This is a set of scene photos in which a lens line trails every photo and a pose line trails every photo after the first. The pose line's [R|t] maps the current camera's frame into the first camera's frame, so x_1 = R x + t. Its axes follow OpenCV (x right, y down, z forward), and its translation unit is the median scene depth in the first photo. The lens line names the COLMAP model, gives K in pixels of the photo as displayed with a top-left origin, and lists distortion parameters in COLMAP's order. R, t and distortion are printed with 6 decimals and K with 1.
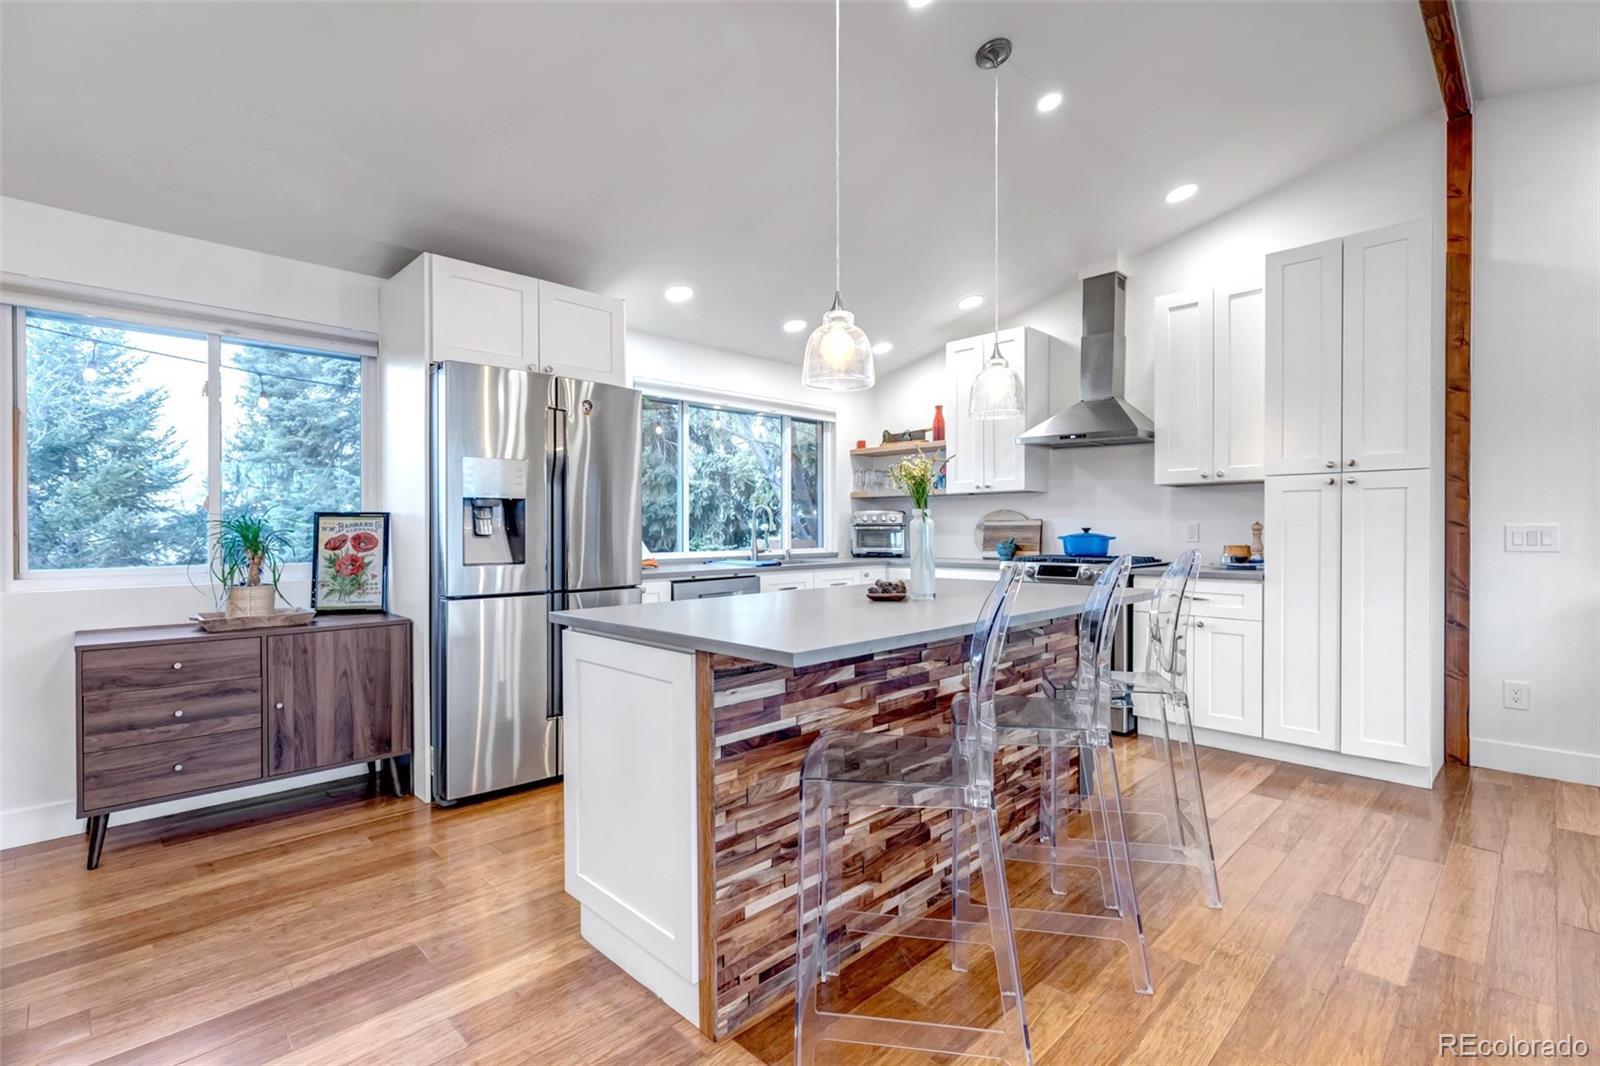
lens RADIAL K [[731.4, 0, 800.0], [0, 731.4, 533.0], [0, 0, 1]] dist [0.001449, 0.000584]
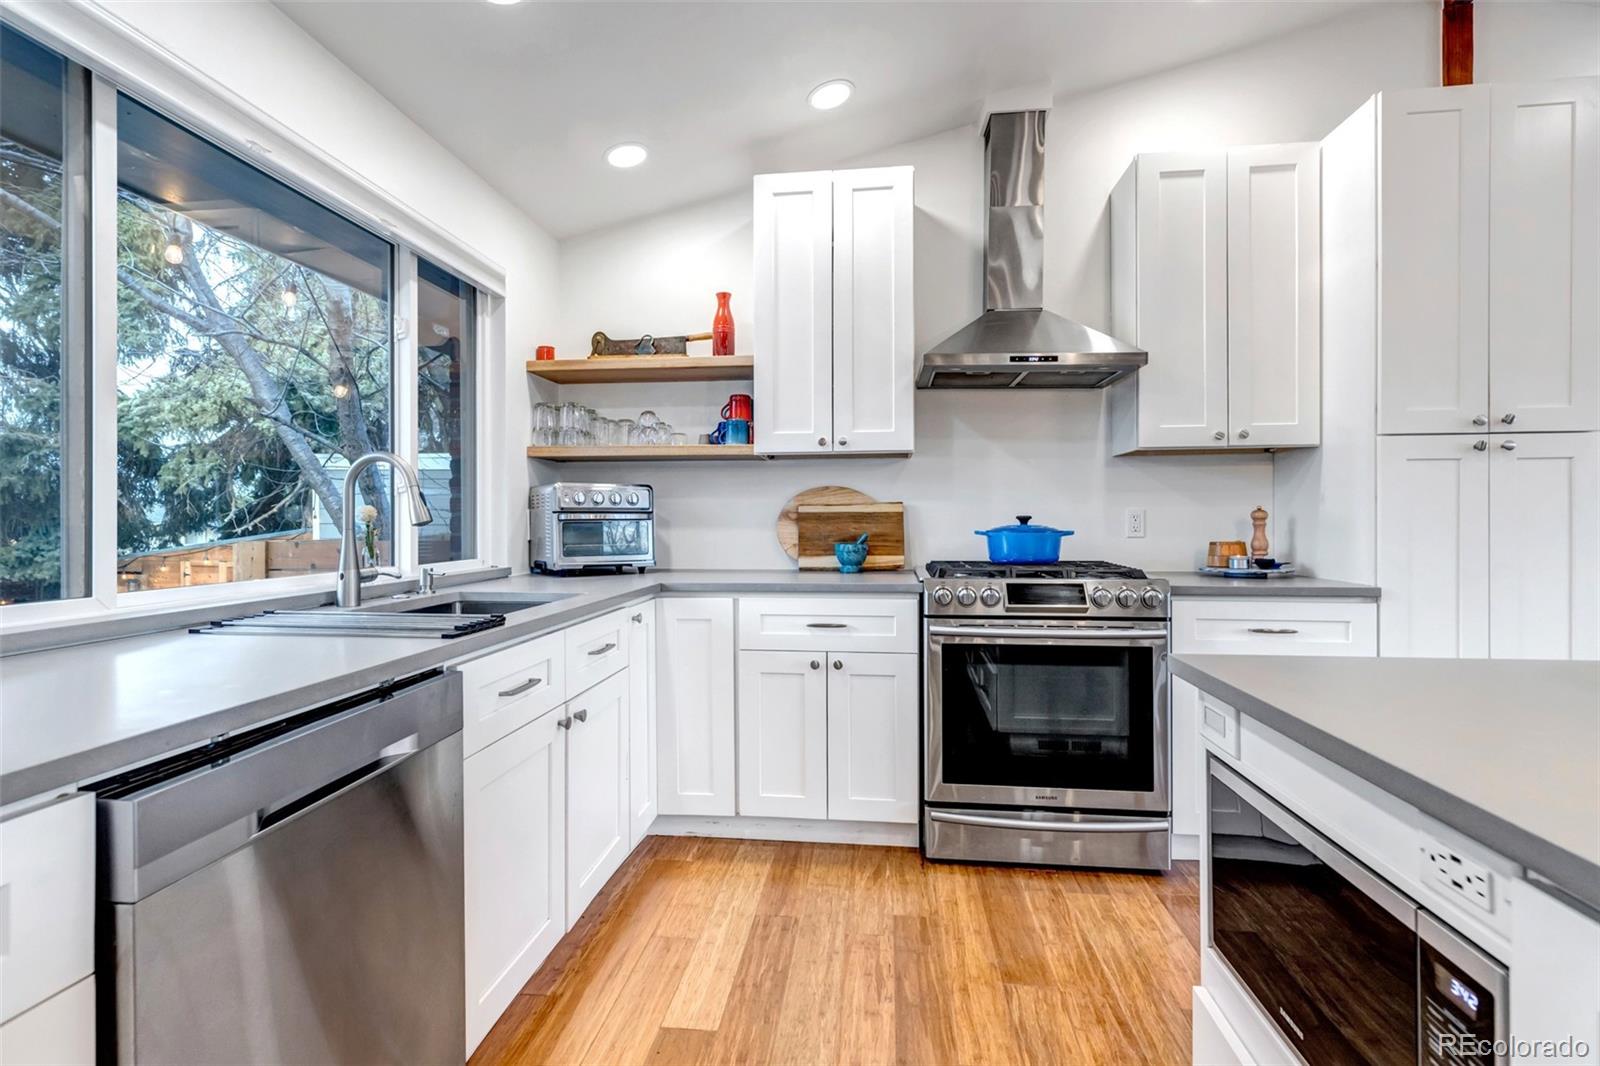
lens RADIAL K [[731.4, 0, 800.0], [0, 731.4, 533.0], [0, 0, 1]] dist [0.001449, 0.000584]
pose [[0.776392, -0.008612, 0.630191, -0.113850], [0.004065, 0.999954, 0.008657, 0.000523], [-0.630237, -0.004160, 0.776392, 0.553660]]
